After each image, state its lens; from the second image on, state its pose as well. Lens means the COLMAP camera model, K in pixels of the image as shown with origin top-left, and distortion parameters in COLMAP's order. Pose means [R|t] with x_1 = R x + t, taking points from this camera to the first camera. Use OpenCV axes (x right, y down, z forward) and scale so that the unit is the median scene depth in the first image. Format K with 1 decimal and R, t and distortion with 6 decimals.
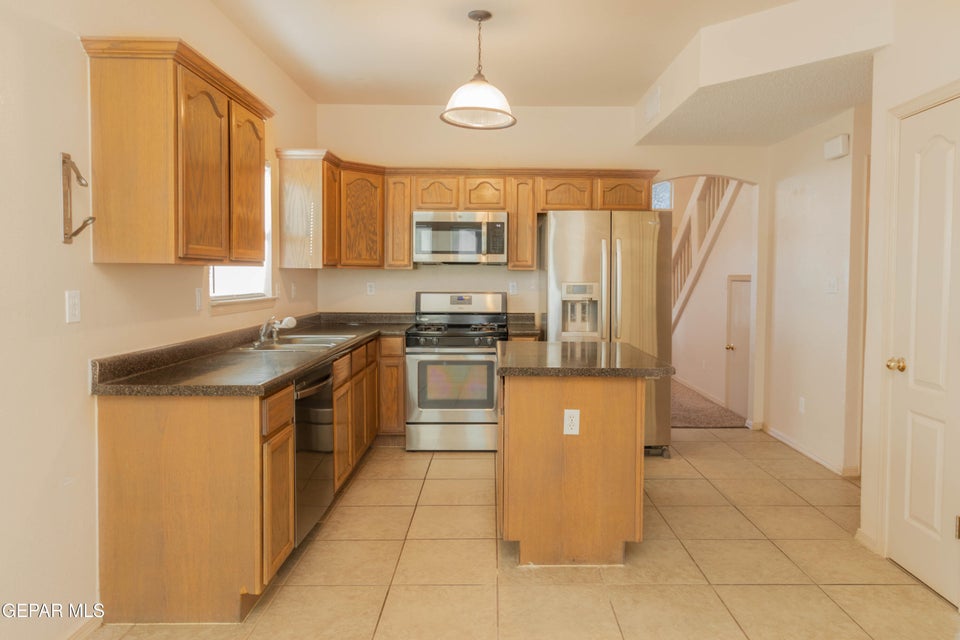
lens RADIAL K [[630.5, 0, 498.6], [0, 630.5, 296.0], [0, 0, 1]] dist [0.005008, 0.000795]
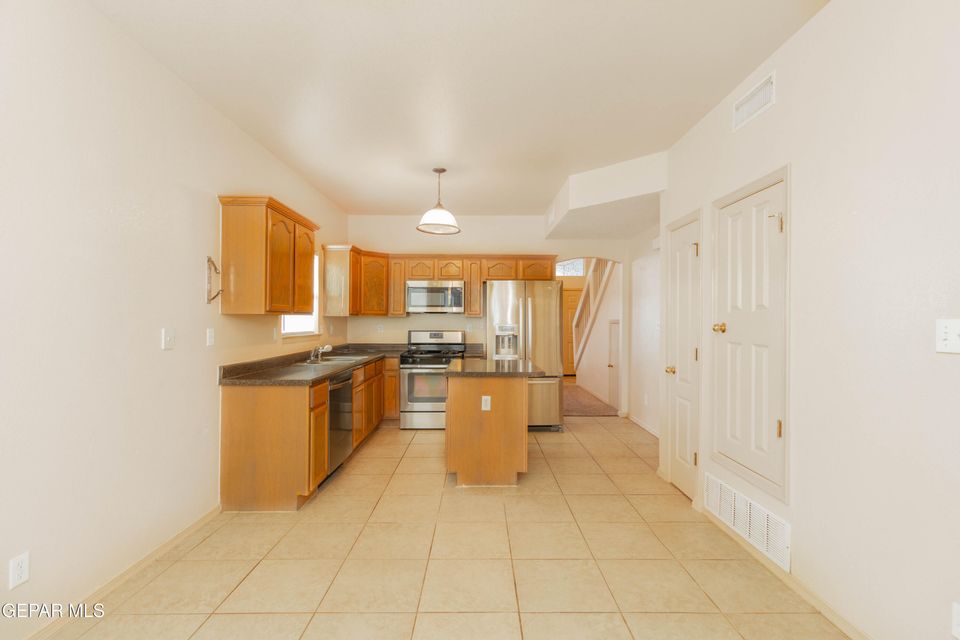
lens RADIAL K [[449.2, 0, 481.6], [0, 449.2, 316.6], [0, 0, 1]] dist [0.002221, 0.000410]
pose [[0.999995, -0.002625, -0.001794, 0.073283], [0.002550, 0.999165, -0.040775, 0.006578], [0.001900, 0.040771, 0.999167, -0.182321]]
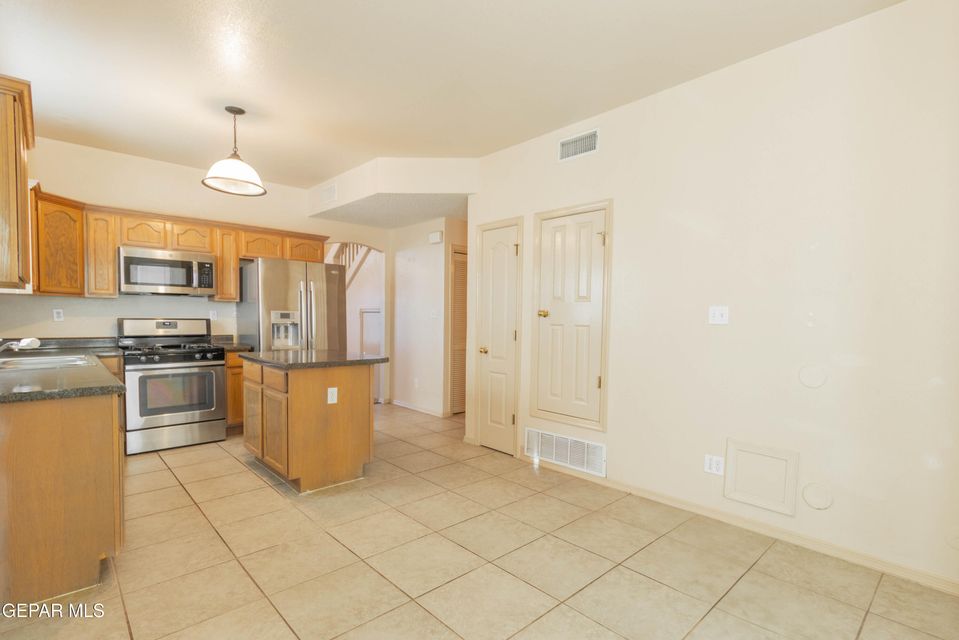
lens RADIAL K [[464.4, 0, 501.9], [0, 464.4, 336.4], [0, 0, 1]] dist [0.001884, 0.000513]
pose [[0.724010, -0.025964, 0.689301, -0.261962], [0.013105, 0.999629, 0.023887, 0.019379], [-0.689665, -0.008261, 0.724082, -0.099184]]
